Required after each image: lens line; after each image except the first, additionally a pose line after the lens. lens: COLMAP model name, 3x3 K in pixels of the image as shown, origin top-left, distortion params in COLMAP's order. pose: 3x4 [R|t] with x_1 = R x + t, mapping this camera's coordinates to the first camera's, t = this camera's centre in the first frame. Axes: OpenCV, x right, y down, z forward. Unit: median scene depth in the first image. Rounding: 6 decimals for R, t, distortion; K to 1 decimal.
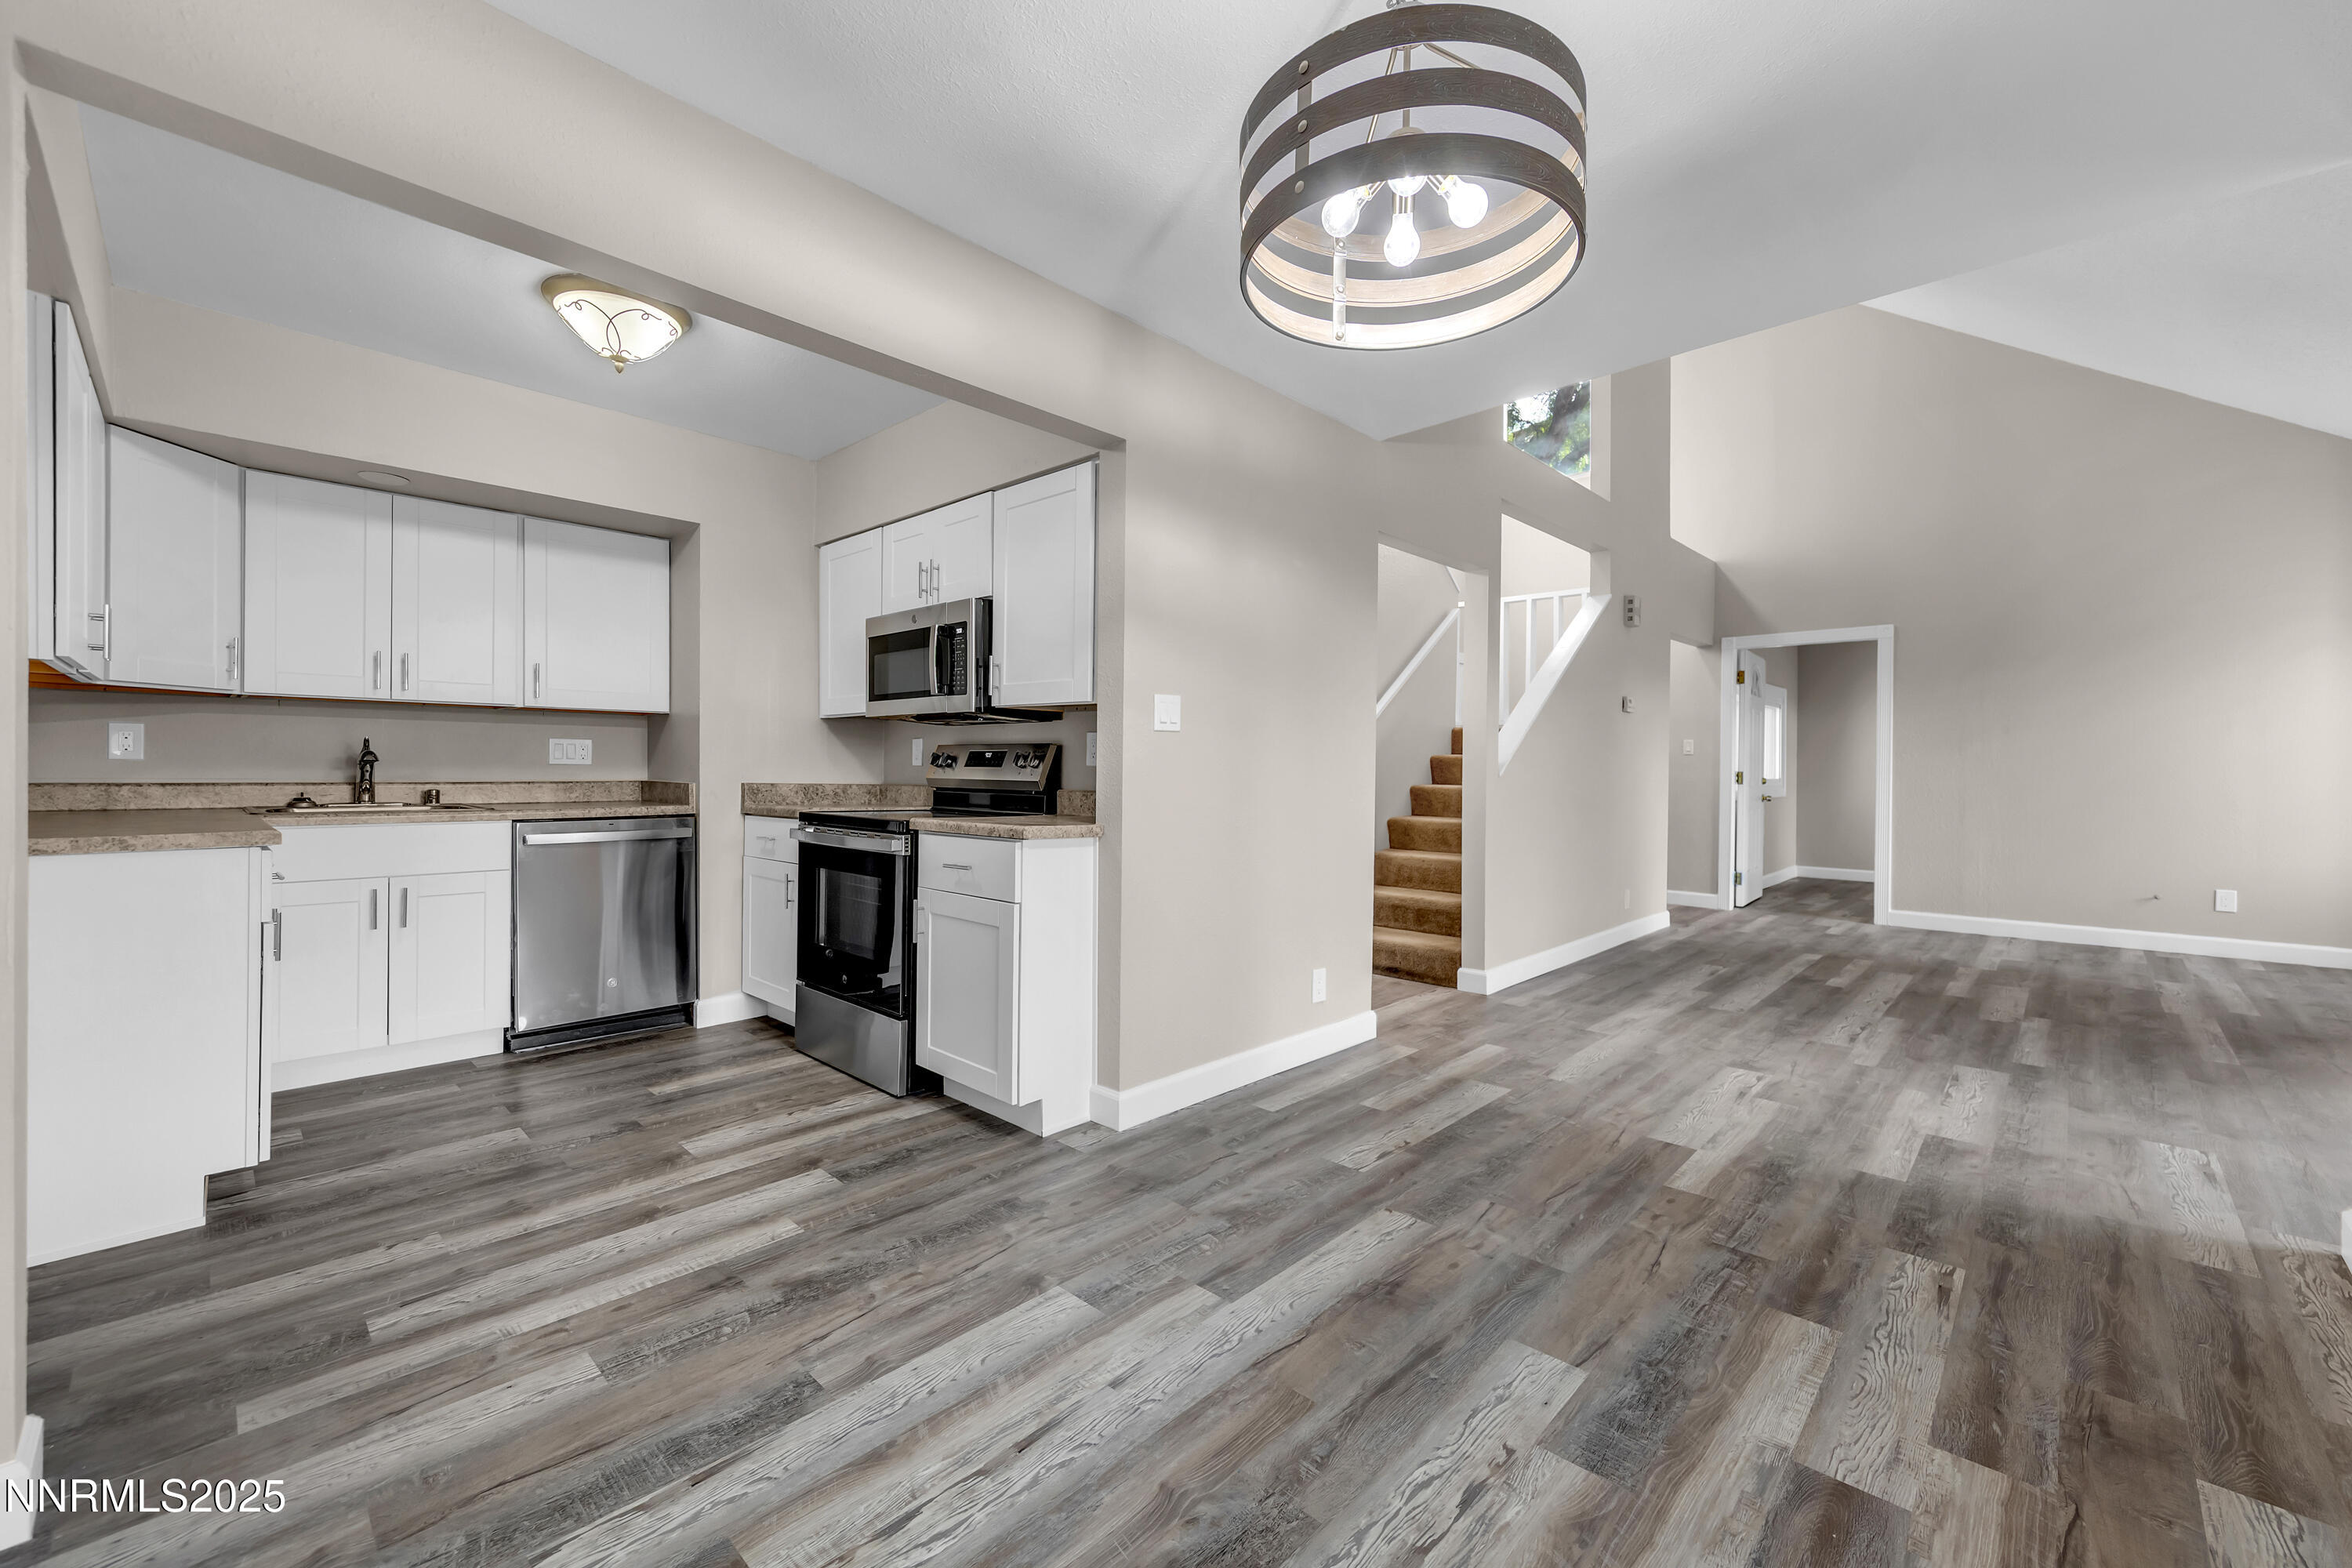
lens RADIAL K [[935.9, 0, 1214.4], [0, 935.9, 777.0], [0, 0, 1]] dist [0.006499, 0.000087]
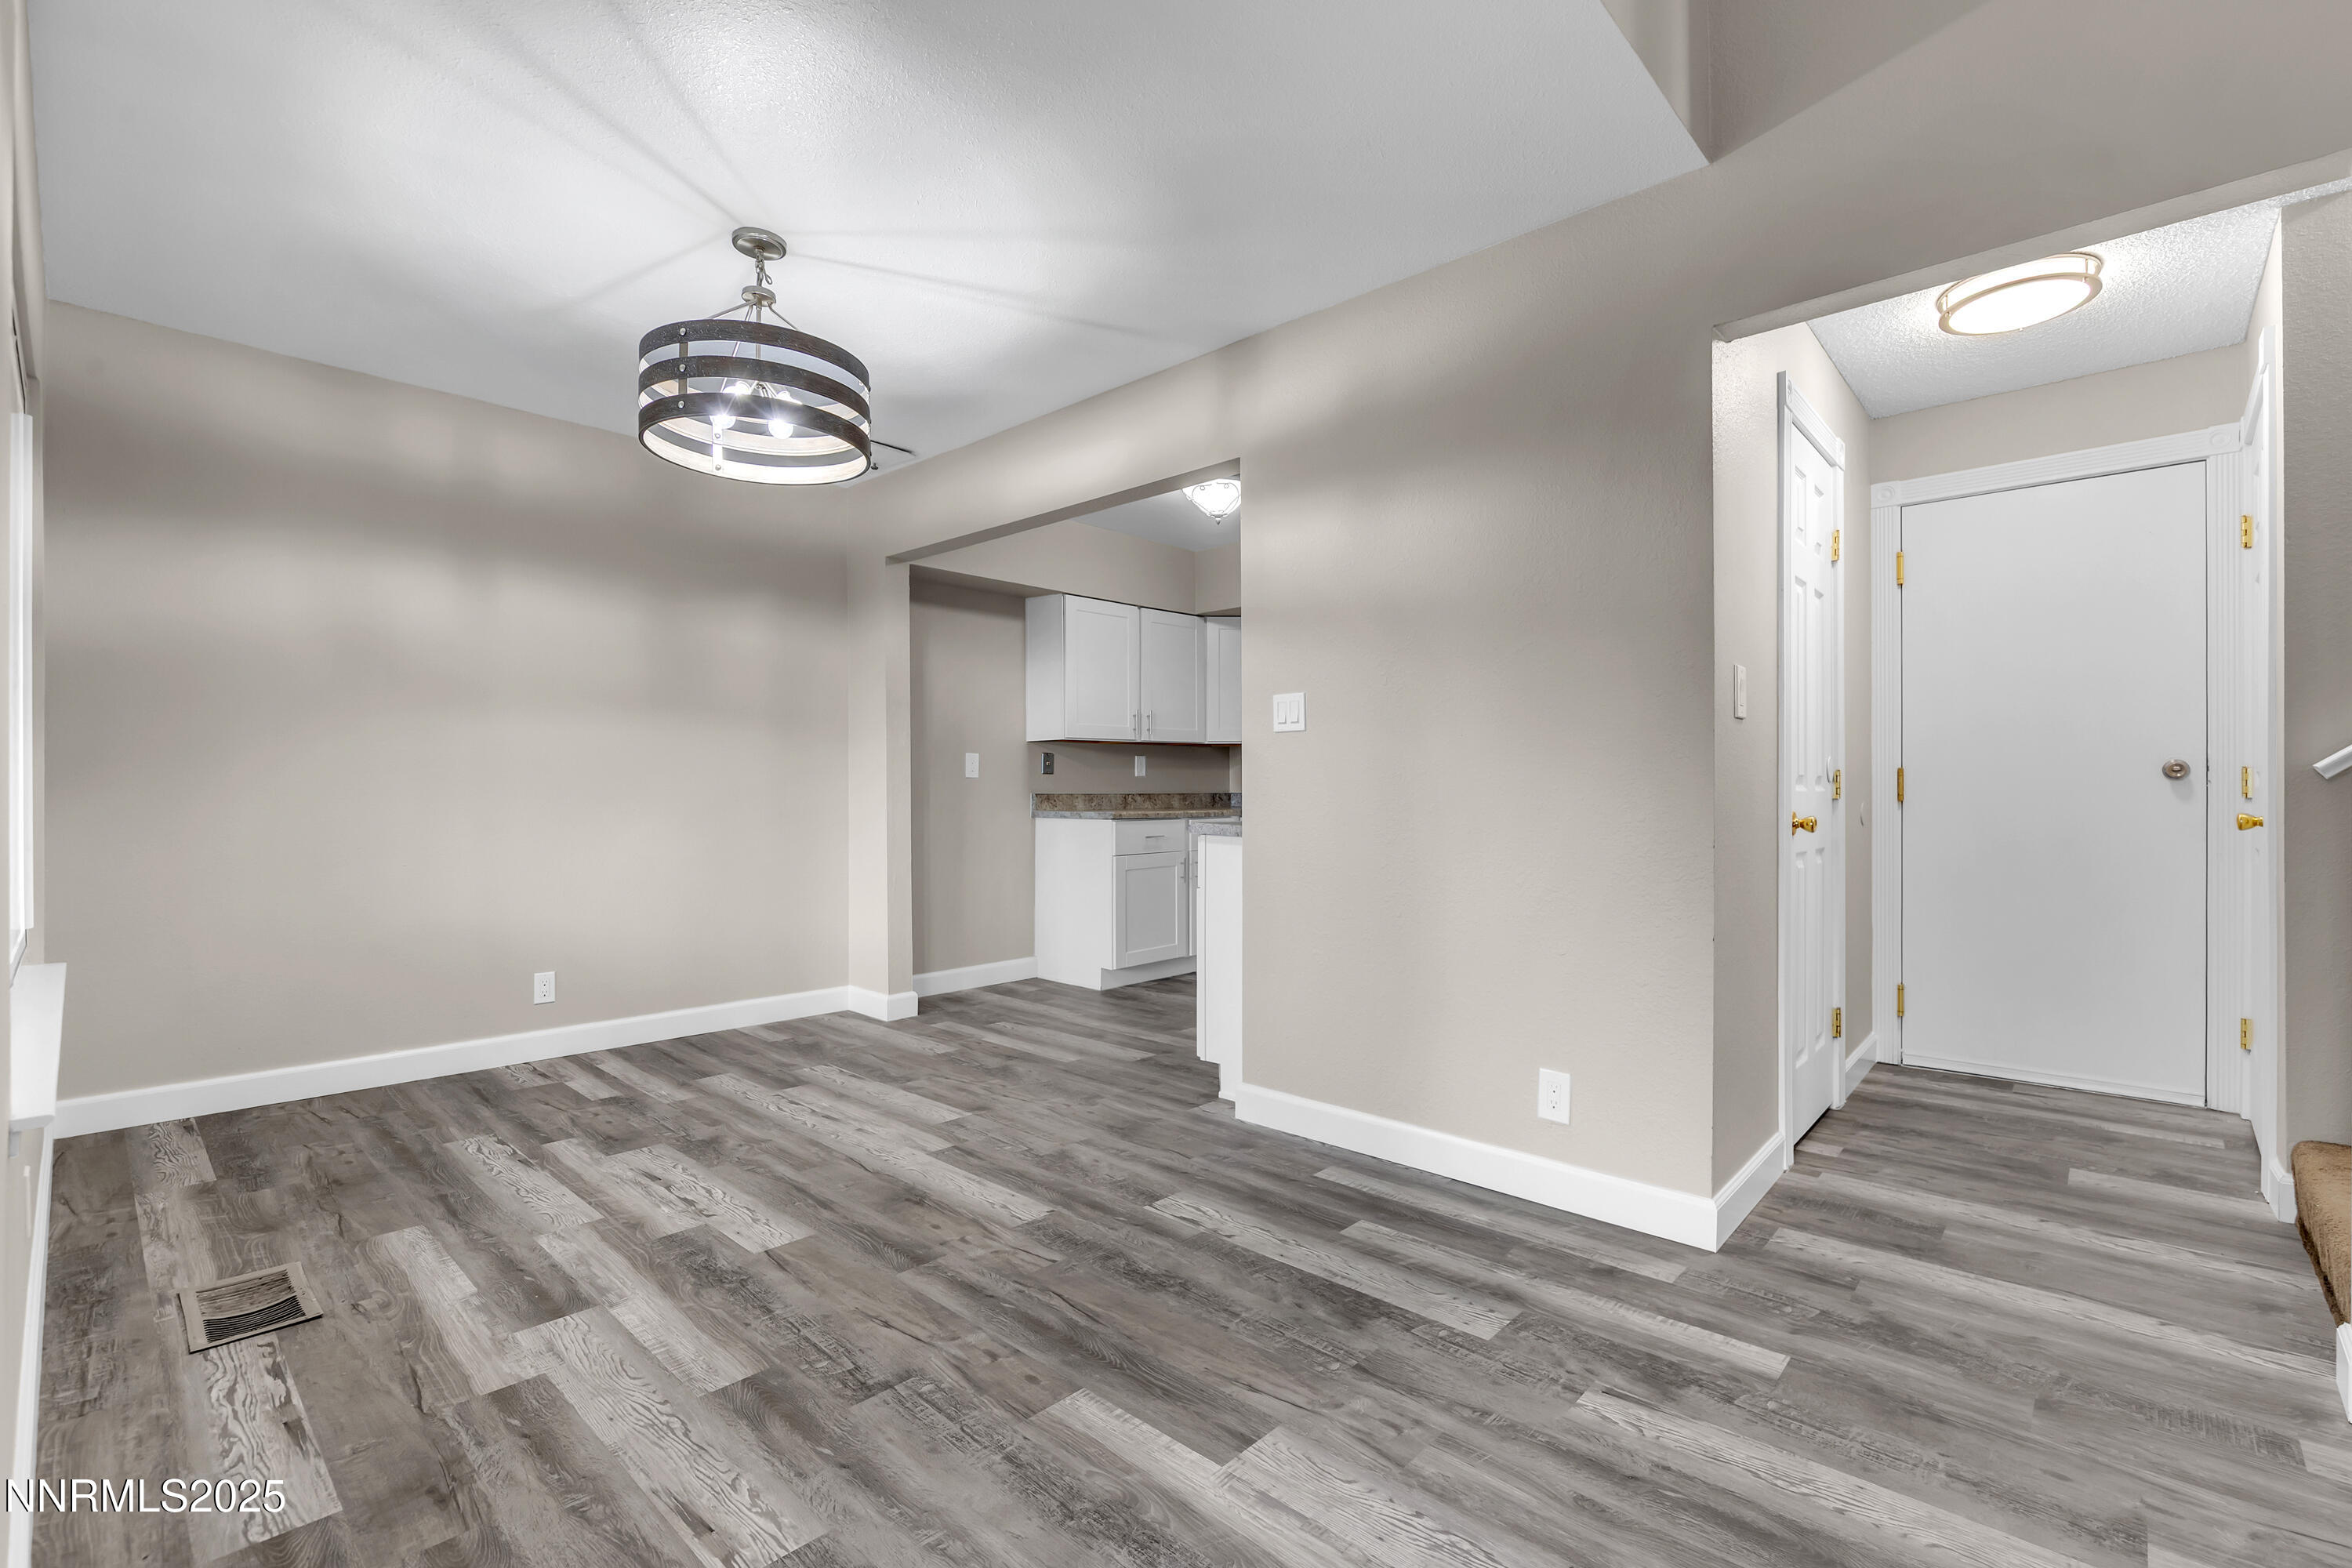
lens RADIAL K [[1021.5, 0, 1176.0], [0, 1021.5, 784.0], [0, 0, 1]] dist [-0.009265, -0.000576]
pose [[-0.000888, -0.014282, -0.999898, 0.947345], [-0.005532, 0.999883, -0.014277, 0.019178], [0.999984, 0.005519, -0.000966, 0.843905]]
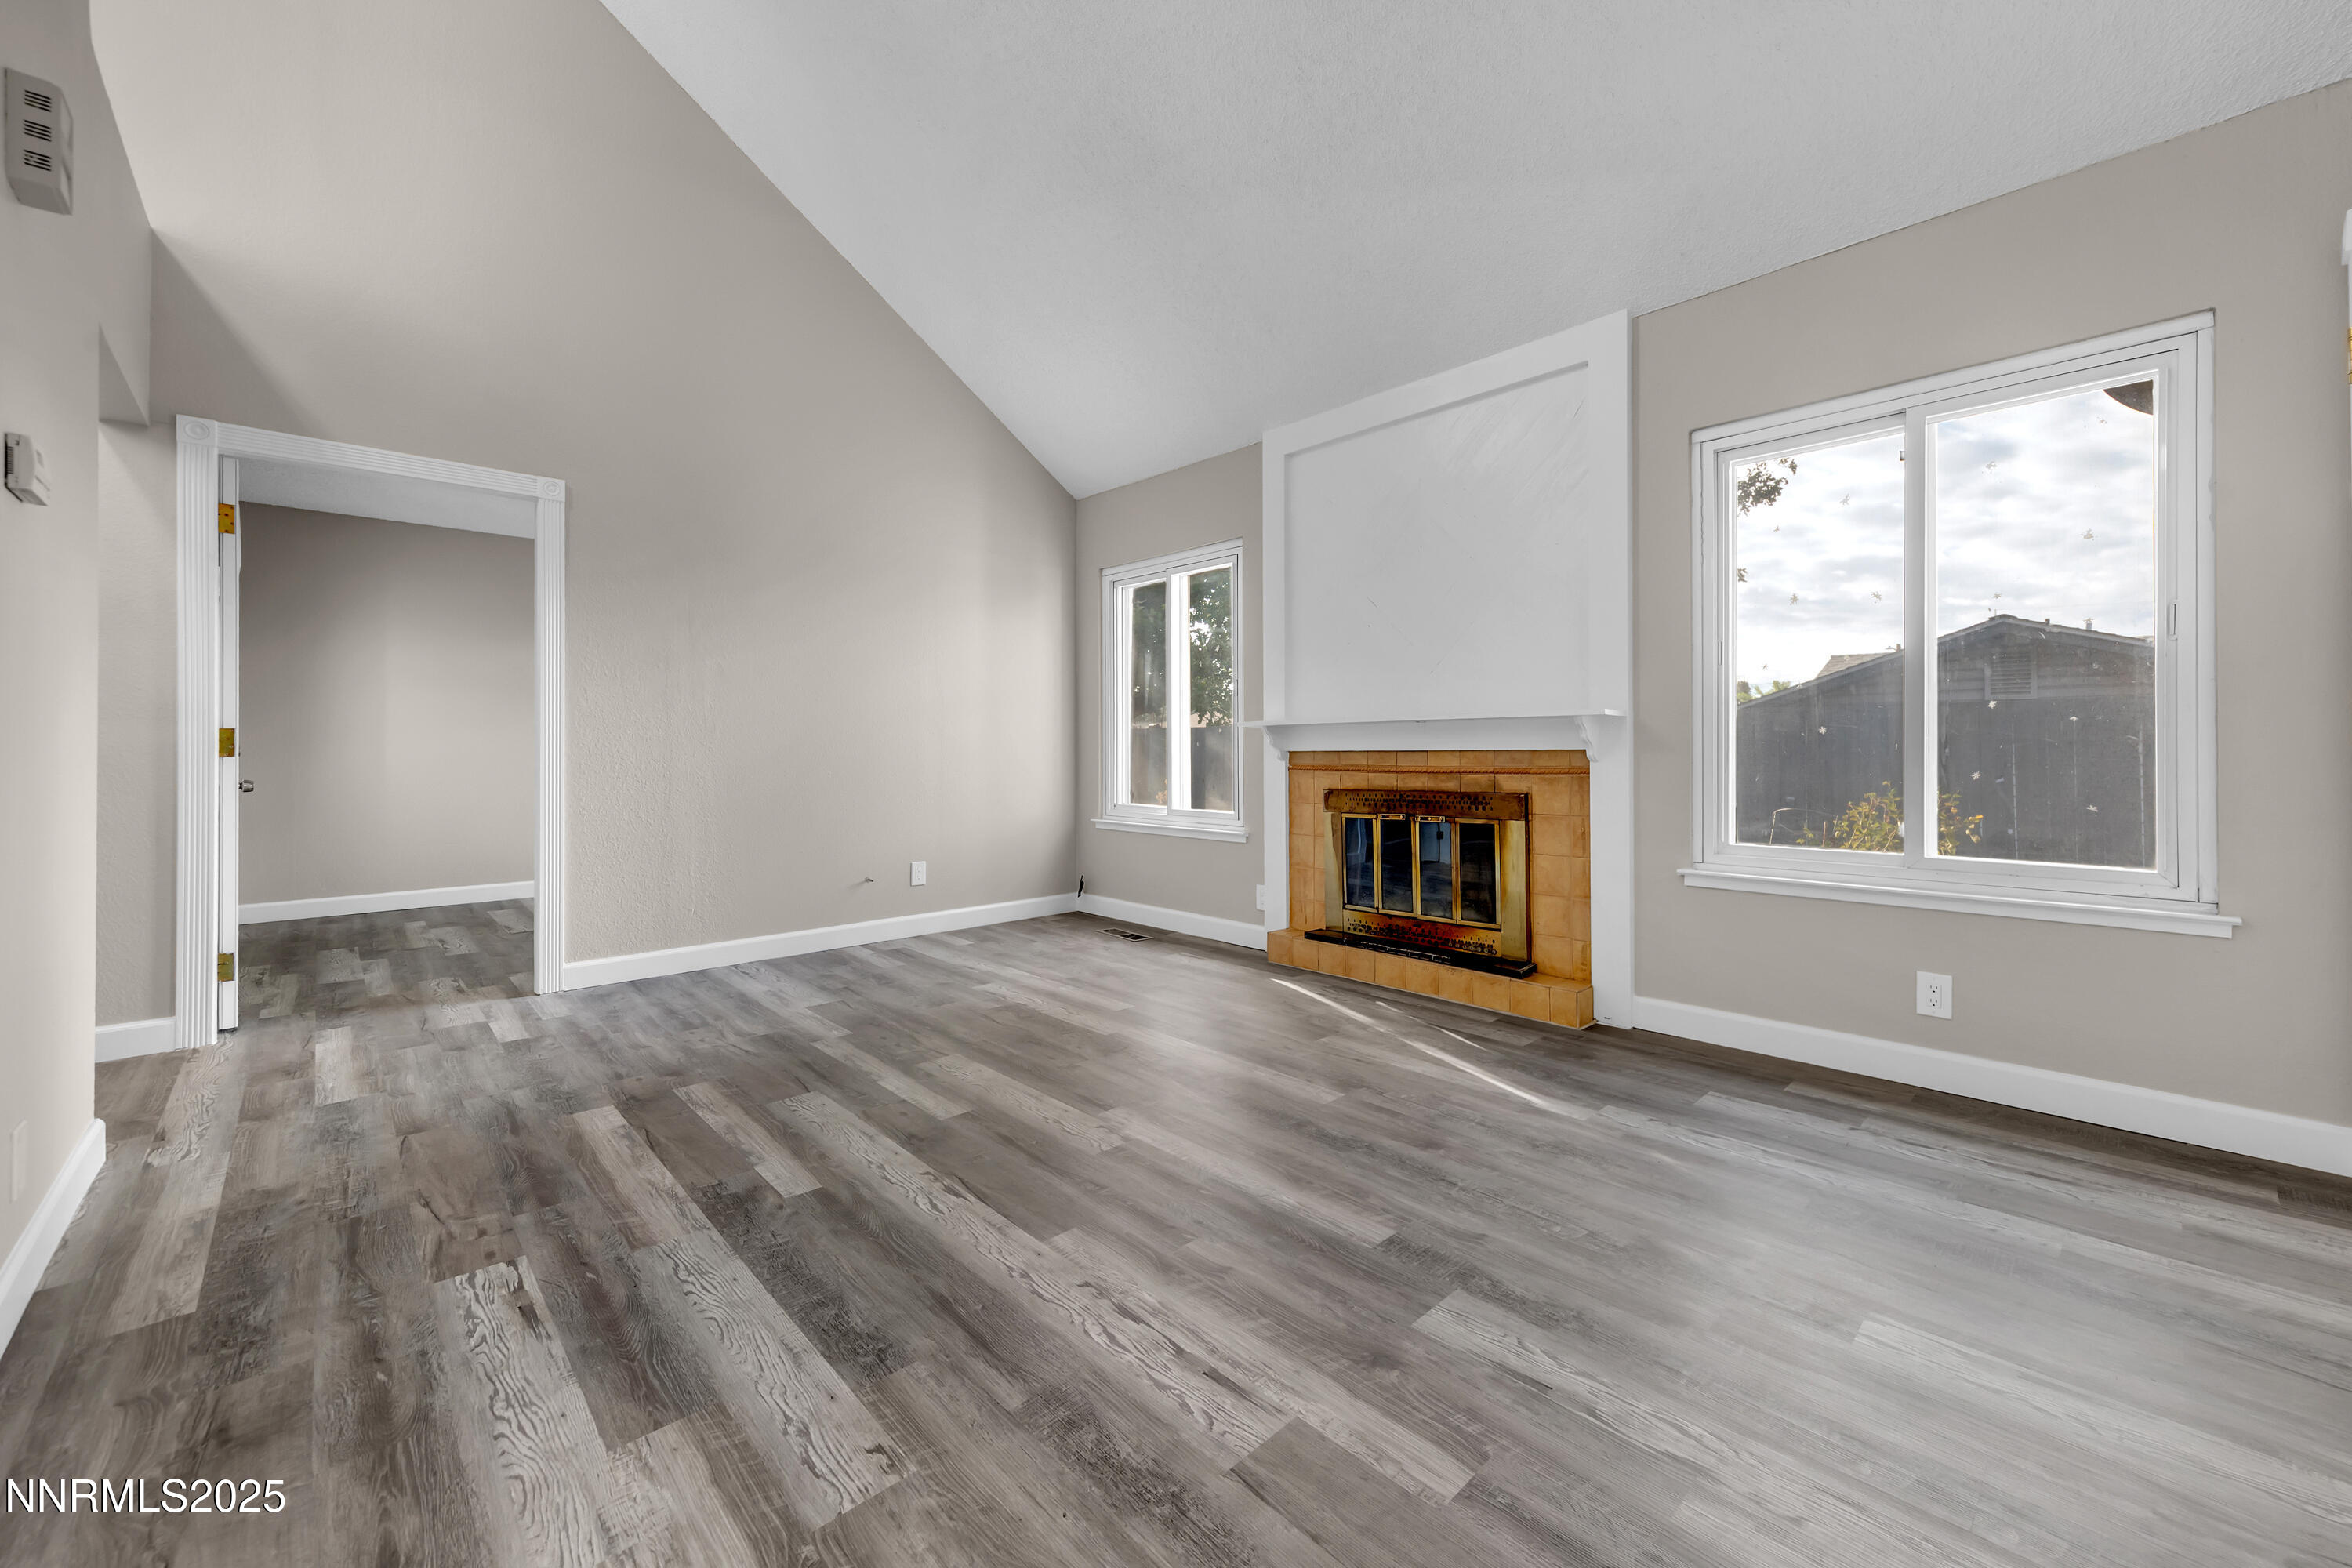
lens RADIAL K [[934.3, 0, 1176.3], [0, 934.3, 749.8], [0, 0, 1]] dist [0.000233, -0.000205]
pose [[0.079292, -0.008057, 0.996819, 0.363617], [0.012961, 0.999891, 0.007051, 0.020285], [-0.996767, 0.012361, 0.079388, 1.212364]]
